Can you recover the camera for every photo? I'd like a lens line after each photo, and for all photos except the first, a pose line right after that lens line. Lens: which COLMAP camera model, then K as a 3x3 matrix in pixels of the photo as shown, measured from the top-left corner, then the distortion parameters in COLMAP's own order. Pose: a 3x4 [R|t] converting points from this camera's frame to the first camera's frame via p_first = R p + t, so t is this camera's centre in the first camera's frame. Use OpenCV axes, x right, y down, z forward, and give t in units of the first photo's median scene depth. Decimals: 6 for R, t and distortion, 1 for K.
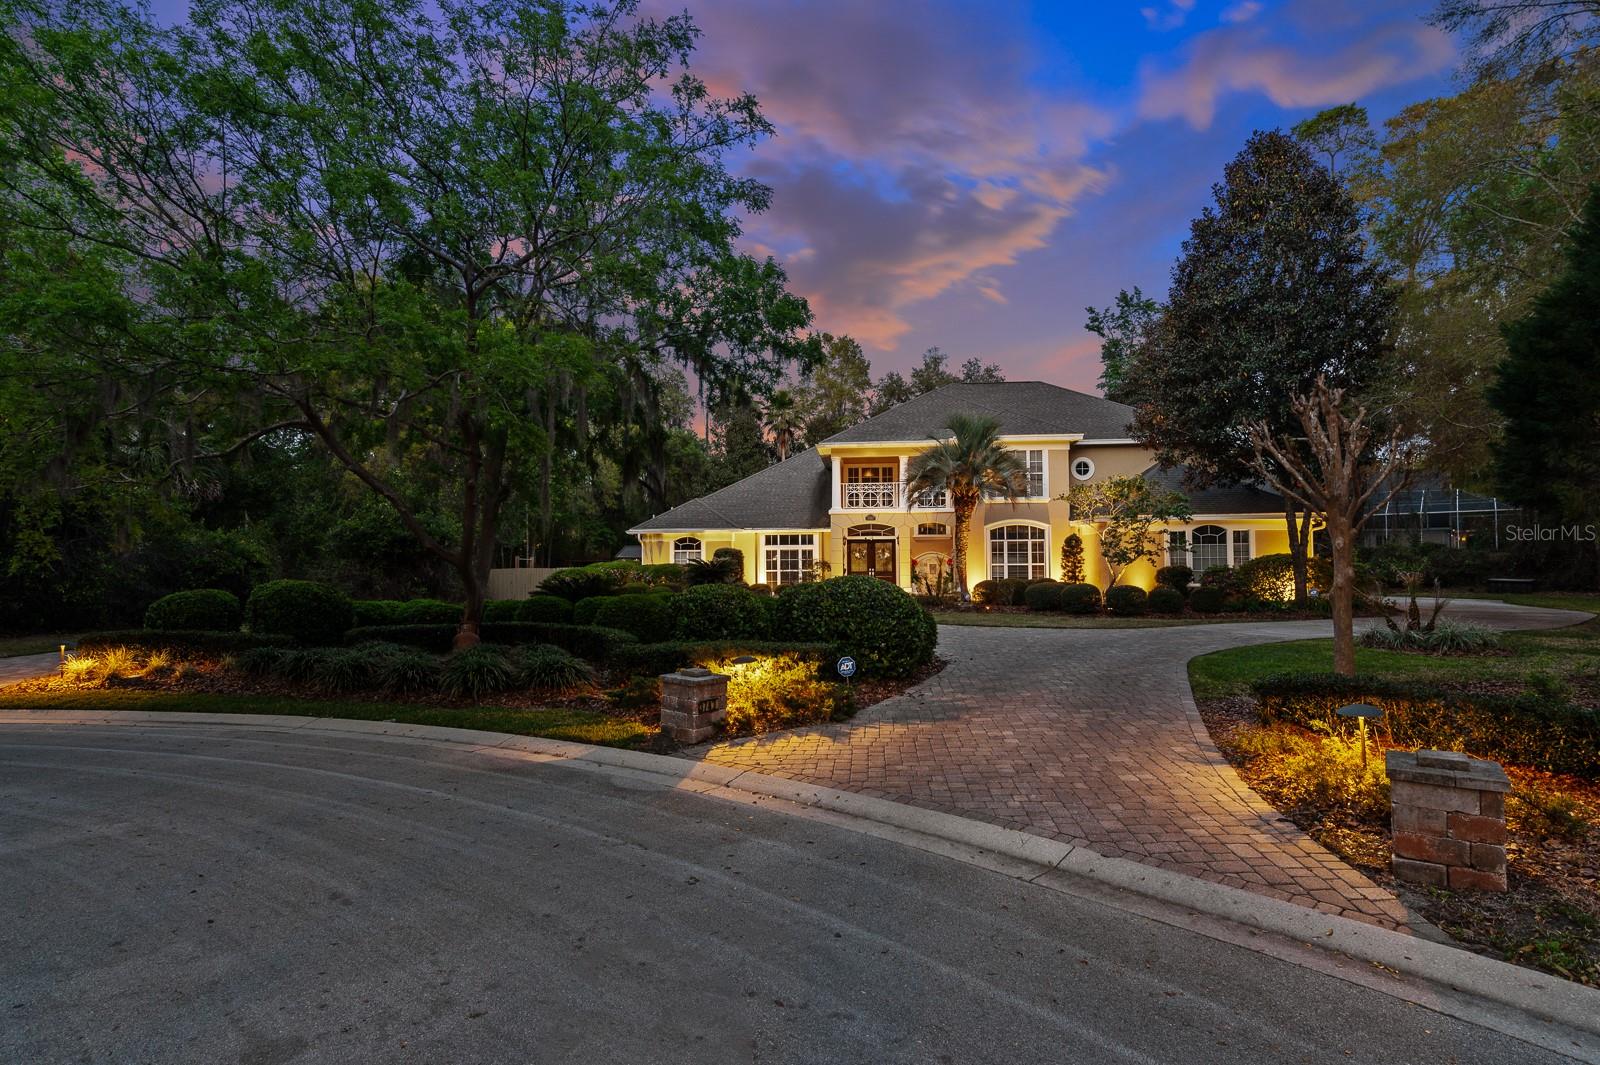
lens RADIAL K [[758.7, 0, 812.8], [0, 758.7, 531.7], [0, 0, 1]] dist [-0.015209, -0.000015]
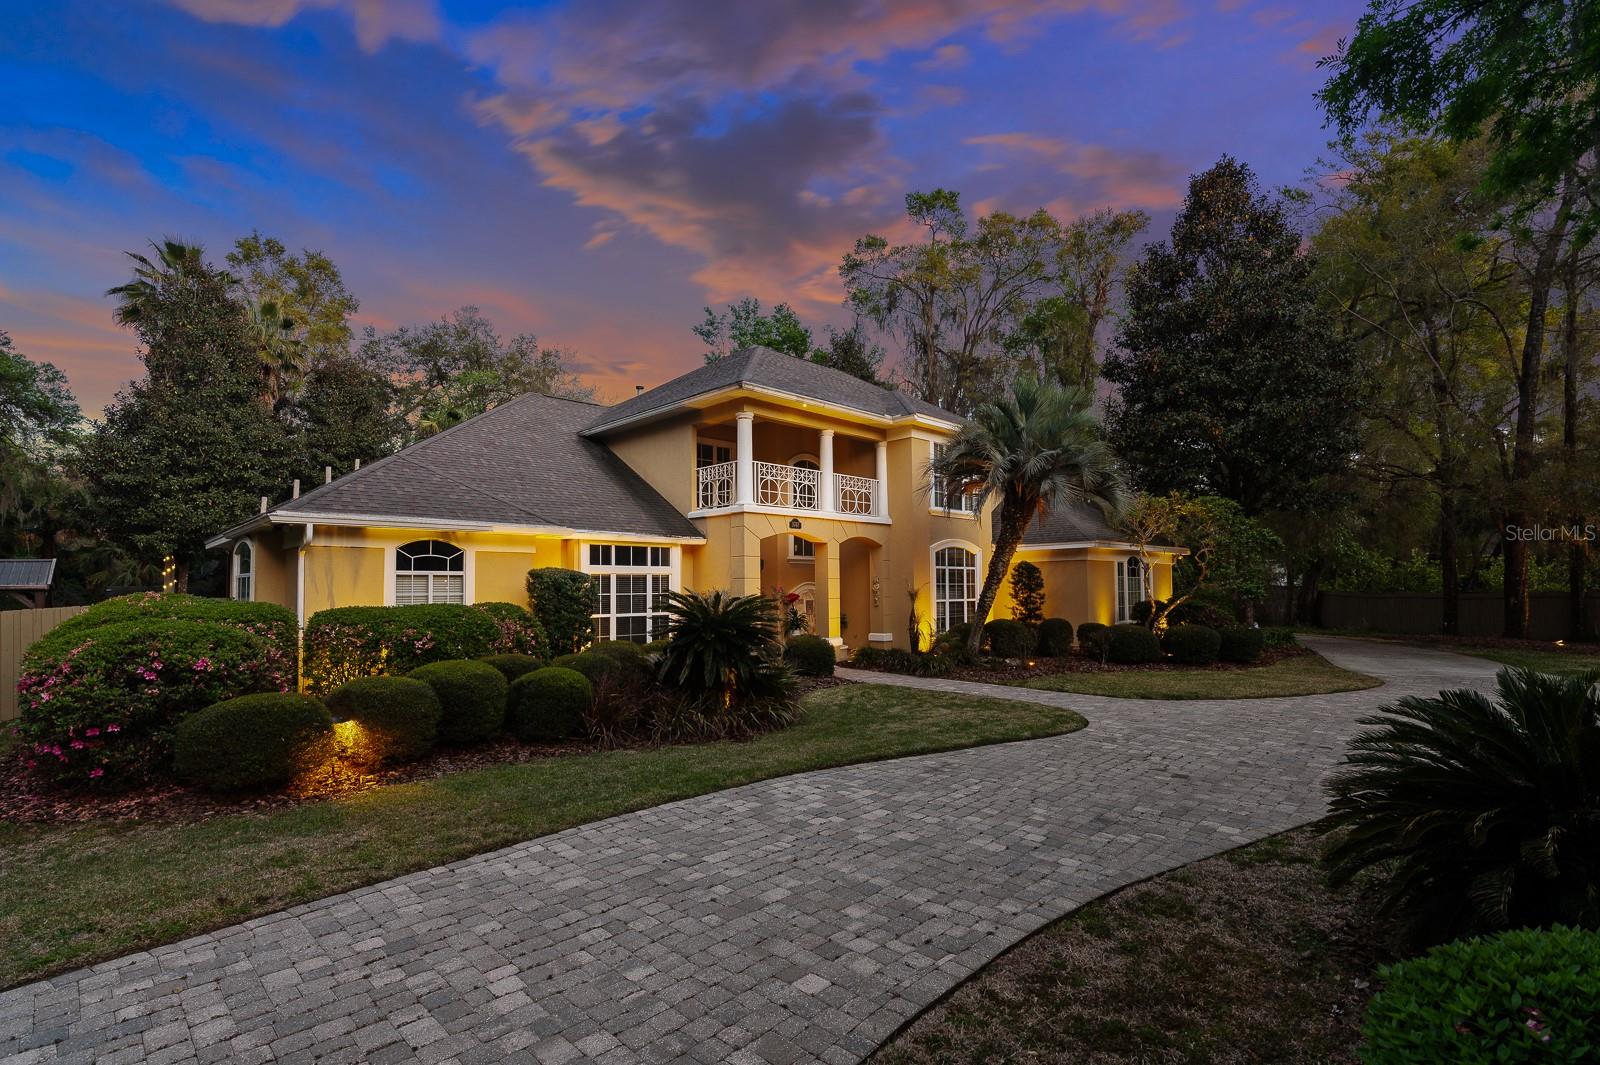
lens RADIAL K [[740.8, 0, 806.1], [0, 740.8, 539.6], [0, 0, 1]] dist [-0.017610, -0.000132]
pose [[0.654120, 0.053033, 0.754529, -0.340734], [-0.031108, 0.998581, -0.043218, 0.018194], [-0.755751, 0.004798, 0.654842, 0.580201]]
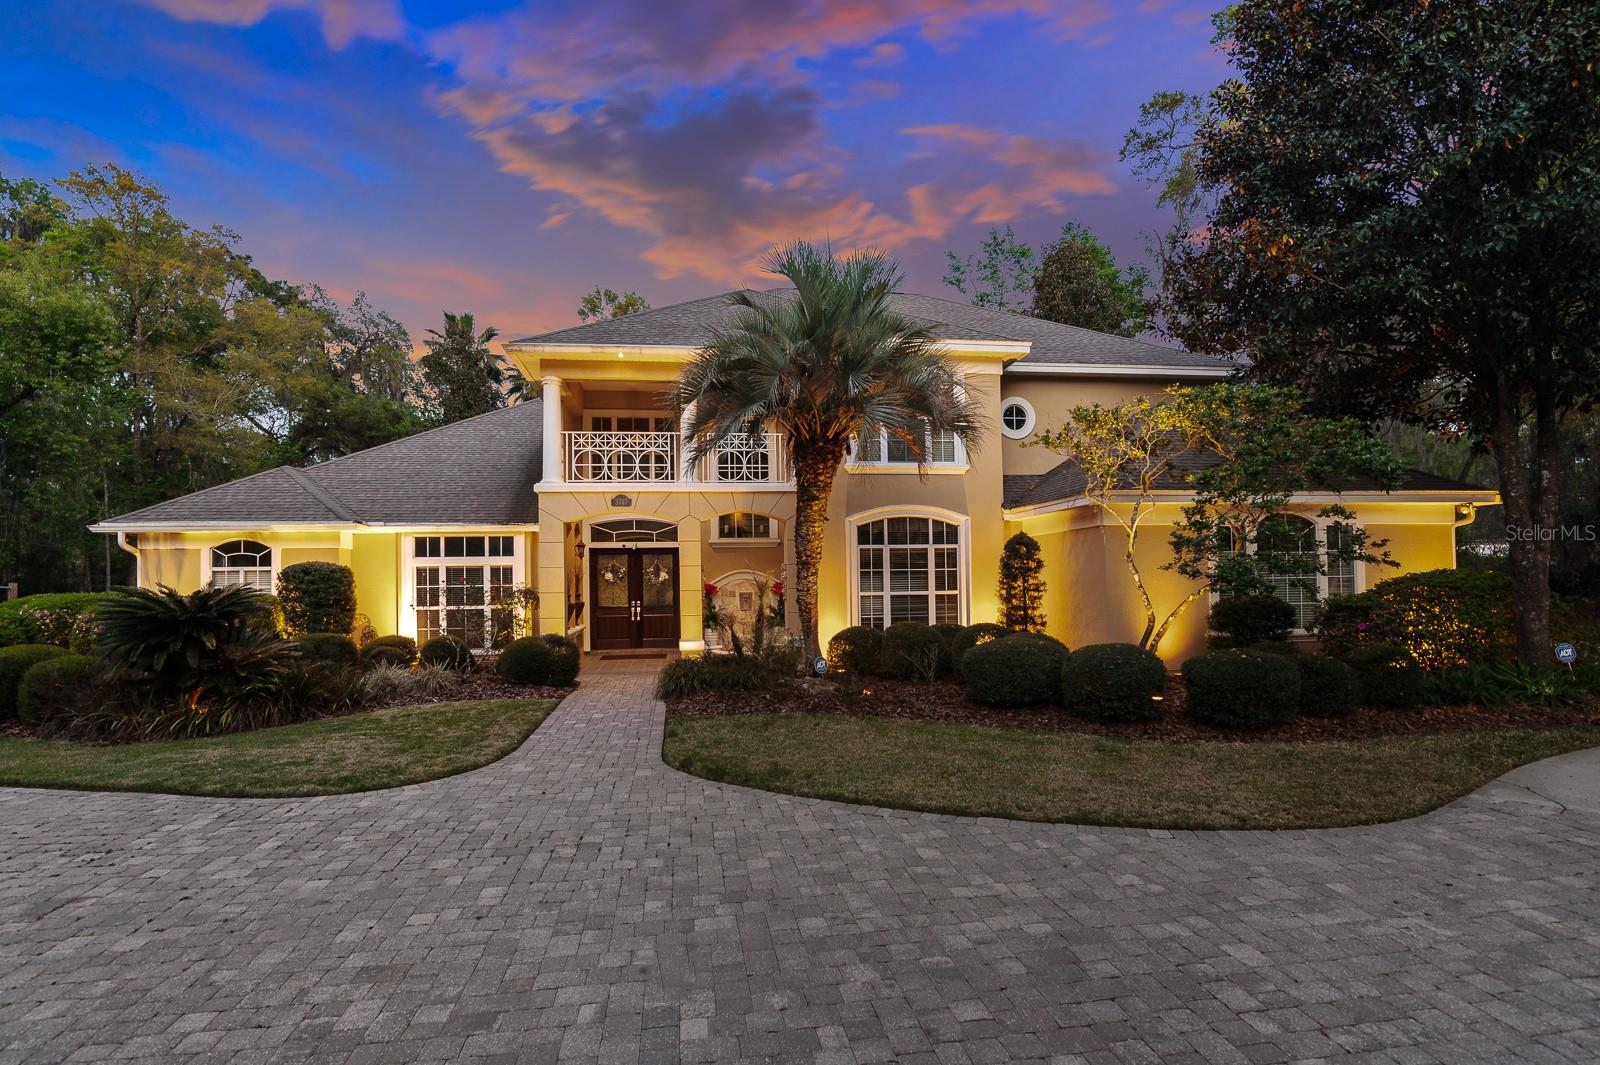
lens RADIAL K [[770.0, 0, 782.0], [0, 770.0, 569.8], [0, 0, 1]] dist [-0.019817, -0.000090]
pose [[0.979028, -0.001676, 0.203718, 0.072414], [-0.002344, 0.999807, 0.019493, 0.015865], [-0.203712, -0.019561, 0.978835, 0.460914]]
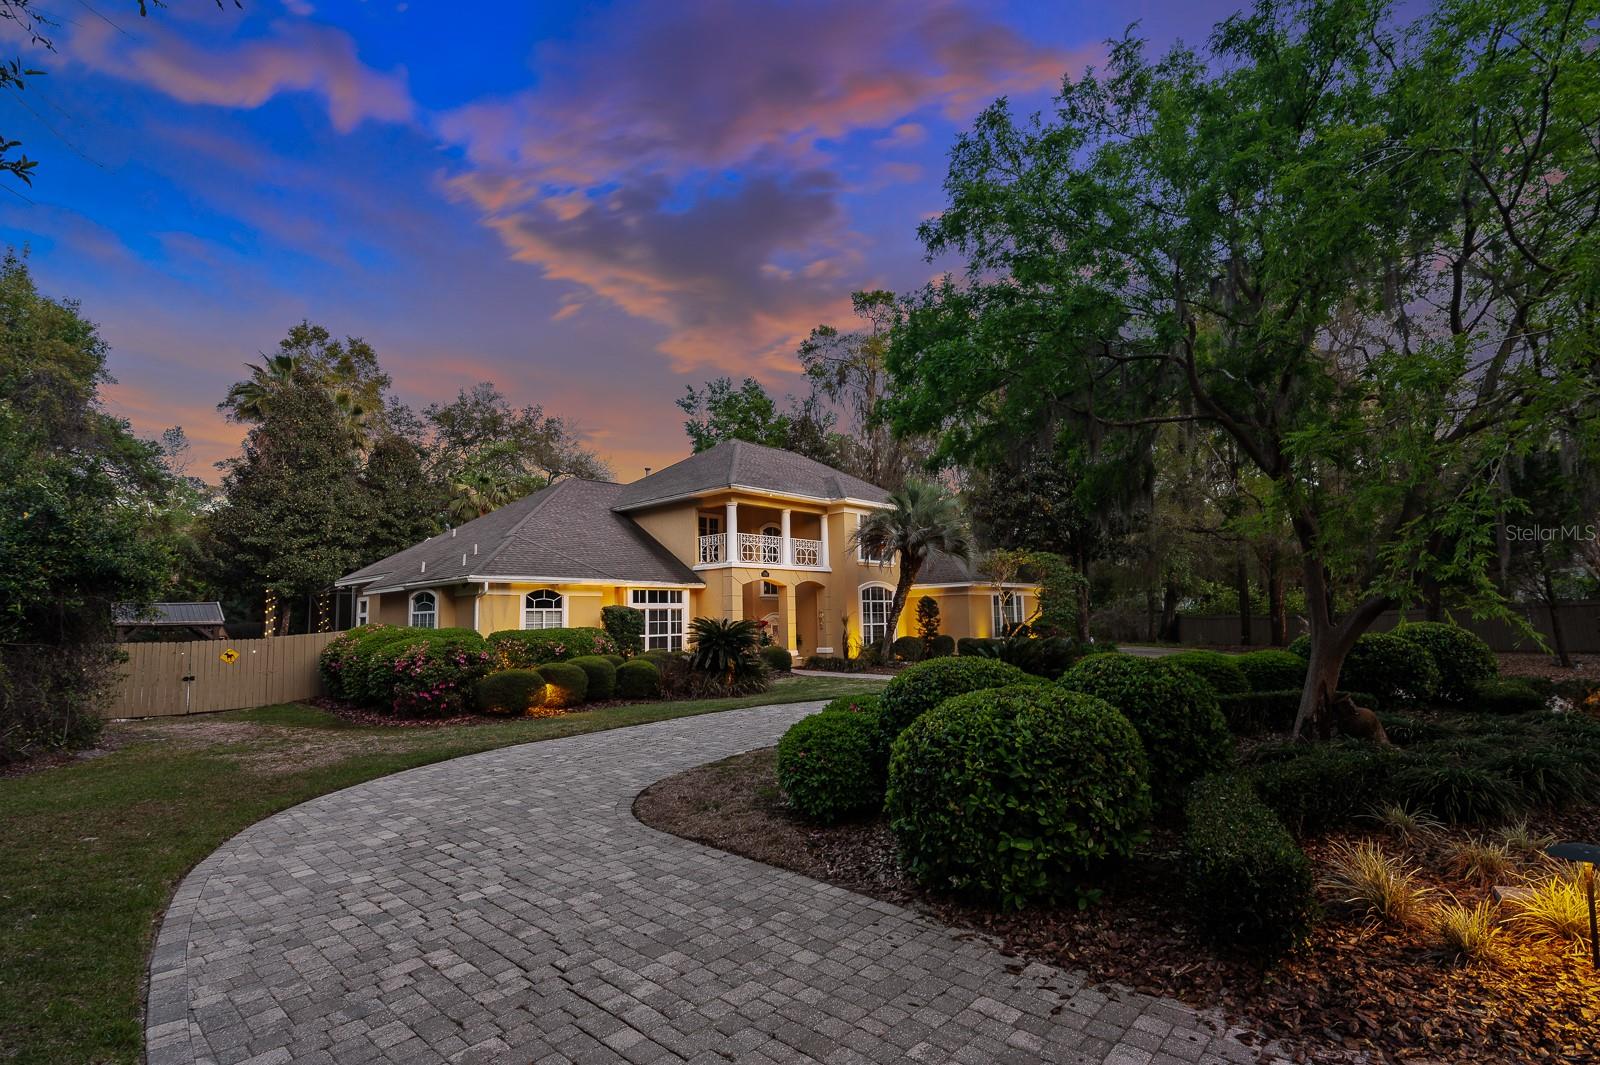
lens RADIAL K [[729.2, 0, 800.0], [0, 729.2, 532.5], [0, 0, 1]] dist [-0.015335, -0.000114]
pose [[0.625046, 0.087292, 0.775691, -0.543468], [-0.019166, 0.995144, -0.096545, 0.015036], [-0.780352, 0.045478, 0.623684, 0.405759]]
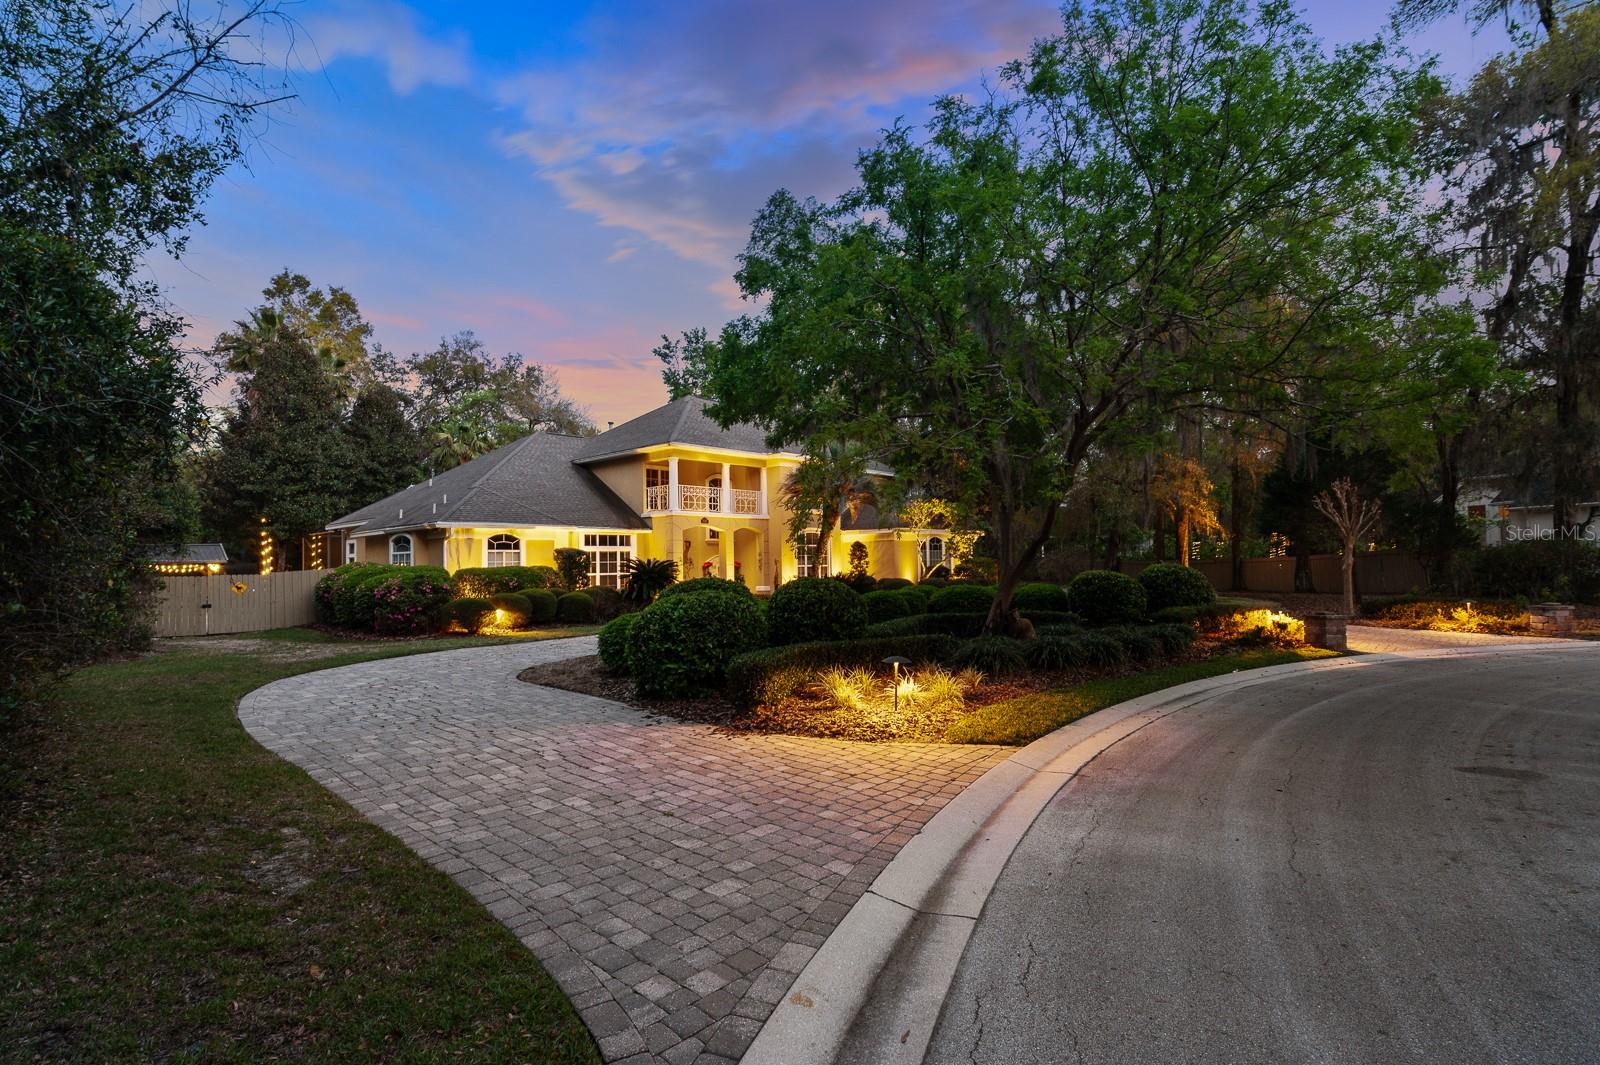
lens RADIAL K [[758.7, 0, 812.8], [0, 758.7, 531.7], [0, 0, 1]] dist [-0.015209, -0.000015]
pose [[0.622375, 0.032844, 0.782030, -0.597822], [-0.024860, 0.999445, -0.022191, 0.014524], [-0.782324, -0.005630, 0.622846, 0.239588]]
